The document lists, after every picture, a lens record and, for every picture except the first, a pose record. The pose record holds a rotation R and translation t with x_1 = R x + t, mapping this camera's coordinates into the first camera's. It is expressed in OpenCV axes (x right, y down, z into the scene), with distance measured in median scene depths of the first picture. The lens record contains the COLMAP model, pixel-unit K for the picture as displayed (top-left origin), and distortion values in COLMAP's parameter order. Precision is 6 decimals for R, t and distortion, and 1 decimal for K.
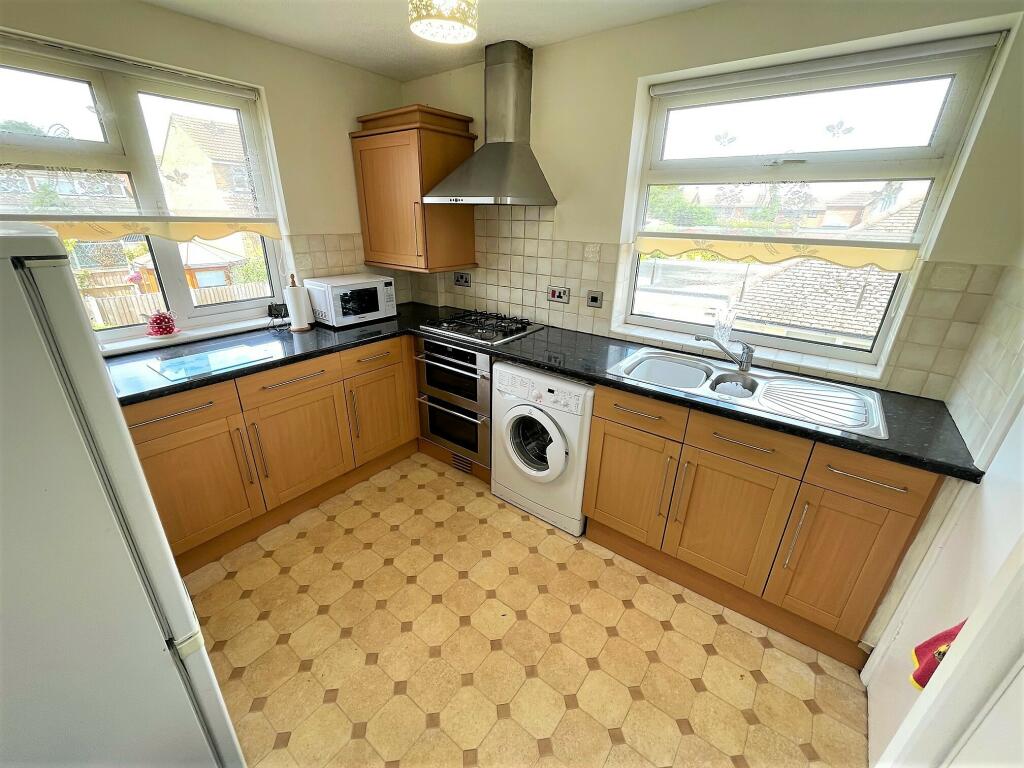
lens RADIAL K [[410.7, 0, 512.0], [0, 410.7, 384.0], [0, 0, 1]] dist [0.001692, 0.000050]
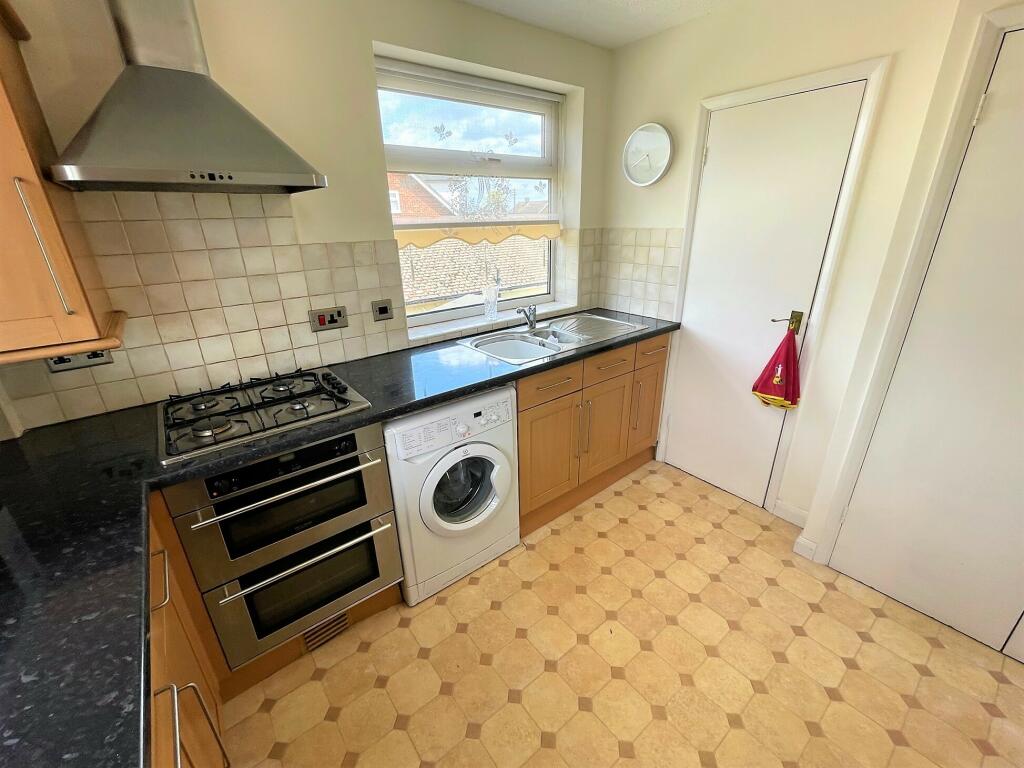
lens RADIAL K [[425.6, 0, 505.8], [0, 425.6, 385.7], [0, 0, 1]] dist [-0.001061, 0.000502]
pose [[0.259152, -0.381970, 0.887096, -0.587668], [0.393025, 0.880696, 0.264398, -0.222295], [-0.882254, 0.280131, 0.378358, 0.564085]]
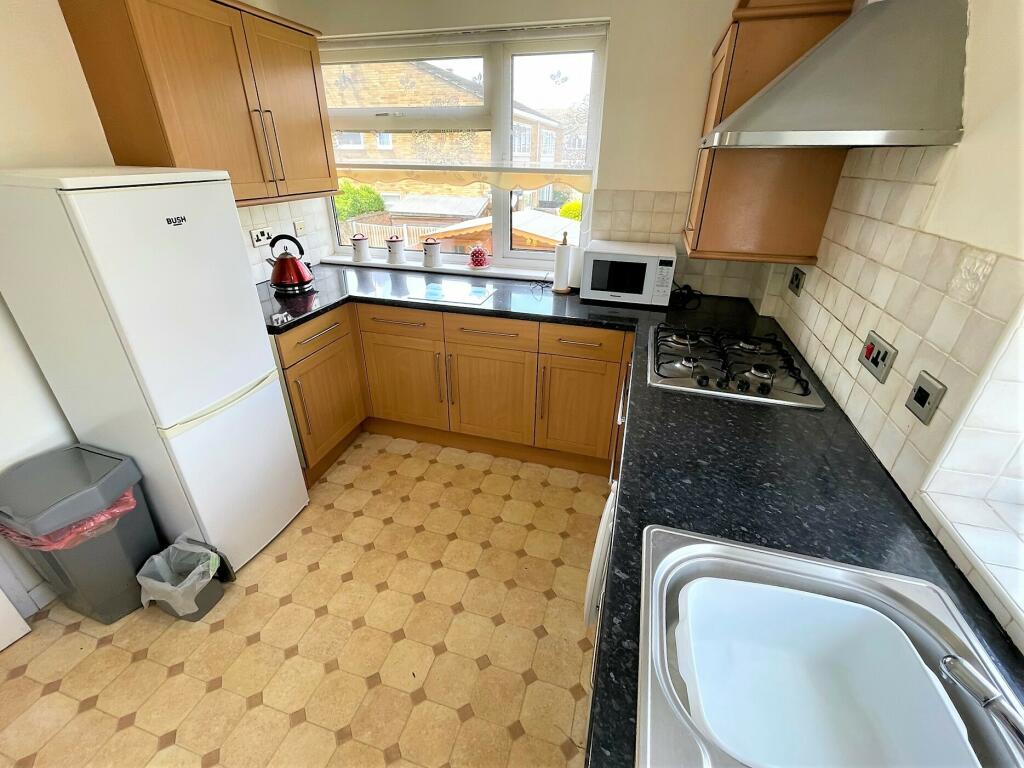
lens RADIAL K [[444.5, 0, 513.0], [0, 444.5, 388.4], [0, 0, 1]] dist [-0.005324, -0.000301]
pose [[0.358430, 0.418084, -0.834706, 0.444310], [-0.359793, 0.886907, 0.289732, -0.214495], [0.861439, 0.196473, 0.468318, 0.528605]]
